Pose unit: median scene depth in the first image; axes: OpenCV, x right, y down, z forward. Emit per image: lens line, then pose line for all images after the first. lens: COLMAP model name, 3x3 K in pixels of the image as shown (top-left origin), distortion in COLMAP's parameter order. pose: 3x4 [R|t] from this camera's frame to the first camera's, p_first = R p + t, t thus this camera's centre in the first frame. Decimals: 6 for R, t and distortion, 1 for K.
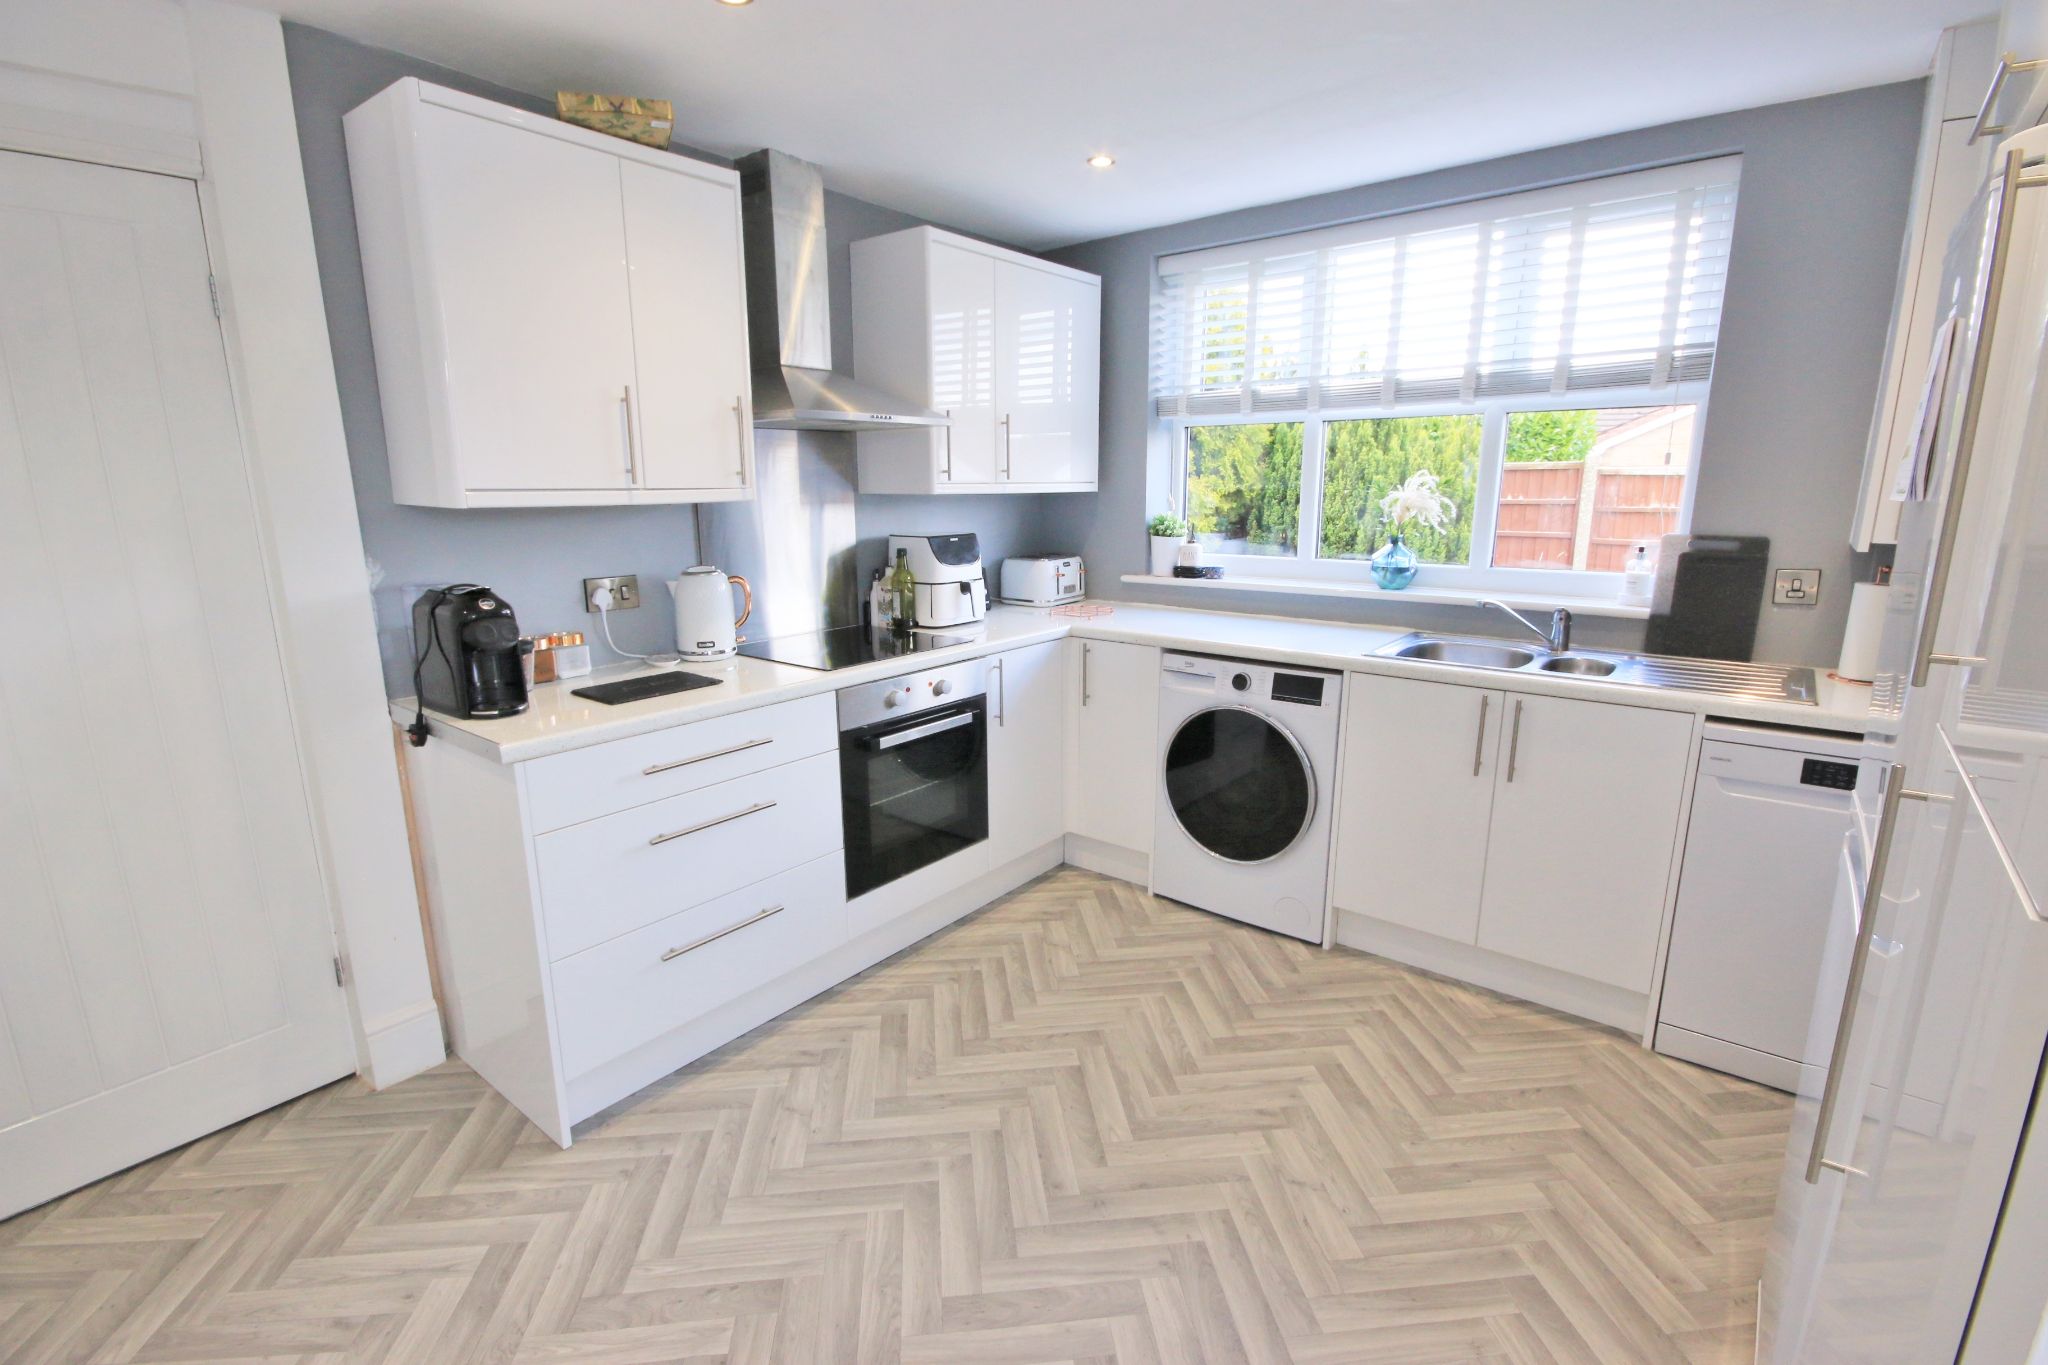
lens RADIAL K [[933.6, 0, 1018.1], [0, 933.6, 691.4], [0, 0, 1]] dist [-0.001434, -0.004603]
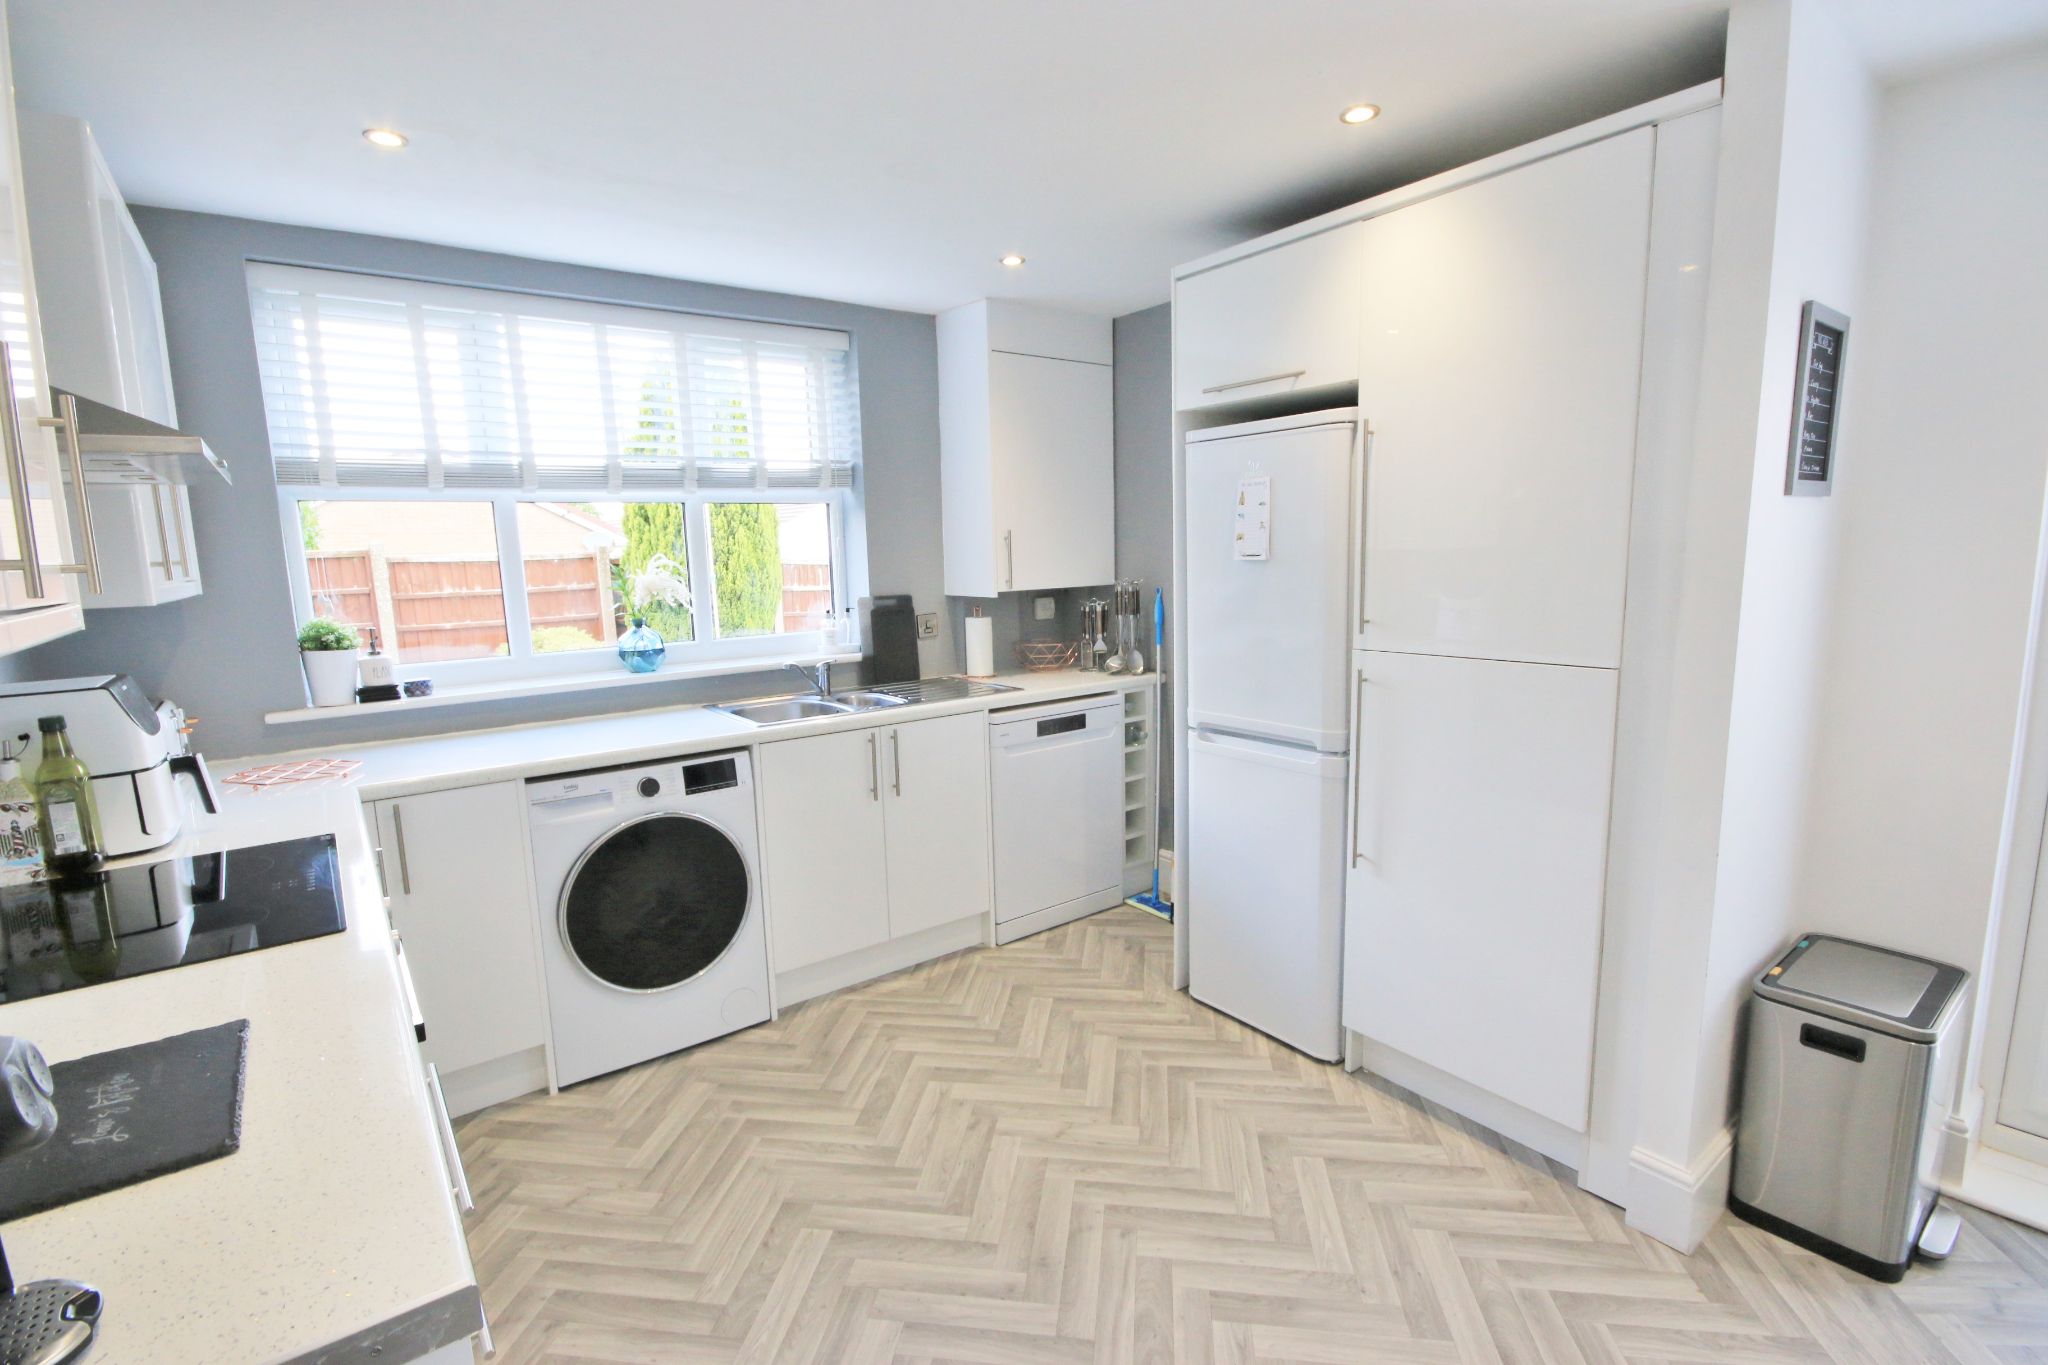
lens RADIAL K [[933.6, 0, 1017.3], [0, 933.6, 692.6], [0, 0, 1]] dist [-0.001434, -0.004603]
pose [[0.242944, -0.150111, 0.958355, -0.548066], [0.236876, 0.967226, 0.091452, -0.101707], [-0.940674, 0.204794, 0.270540, 0.430561]]
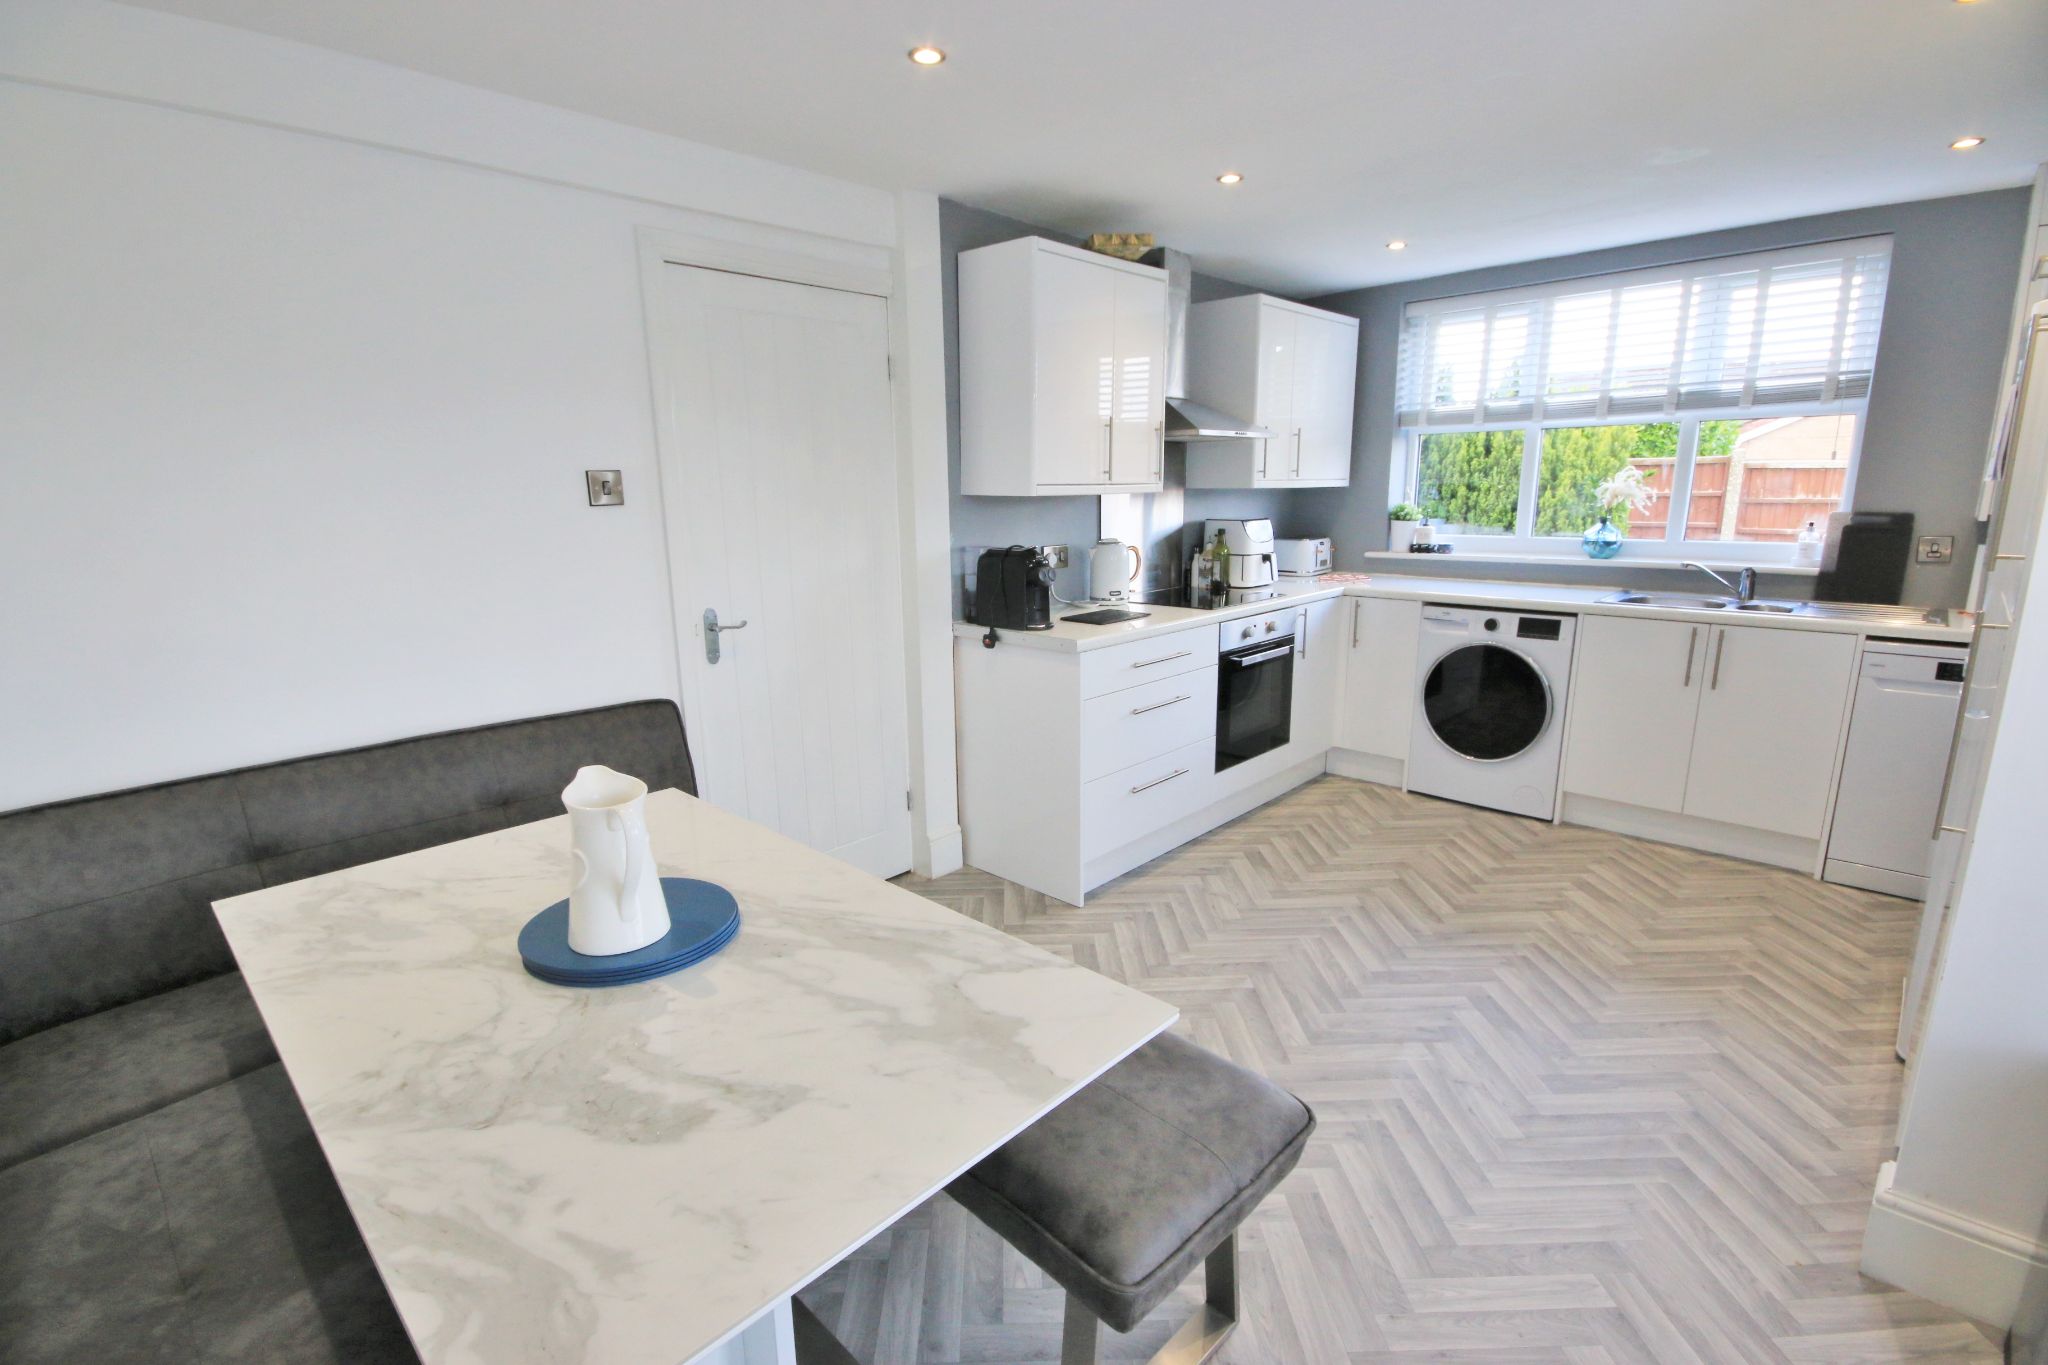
lens RADIAL K [[933.6, 0, 1016.8], [0, 933.6, 692.0], [0, 0, 1]] dist [-0.001434, -0.004603]
pose [[0.995912, 0.008896, -0.089885, -0.340650], [-0.008951, 0.999960, -0.000214, 0.098368], [0.089880, 0.001017, 0.995952, -0.425632]]
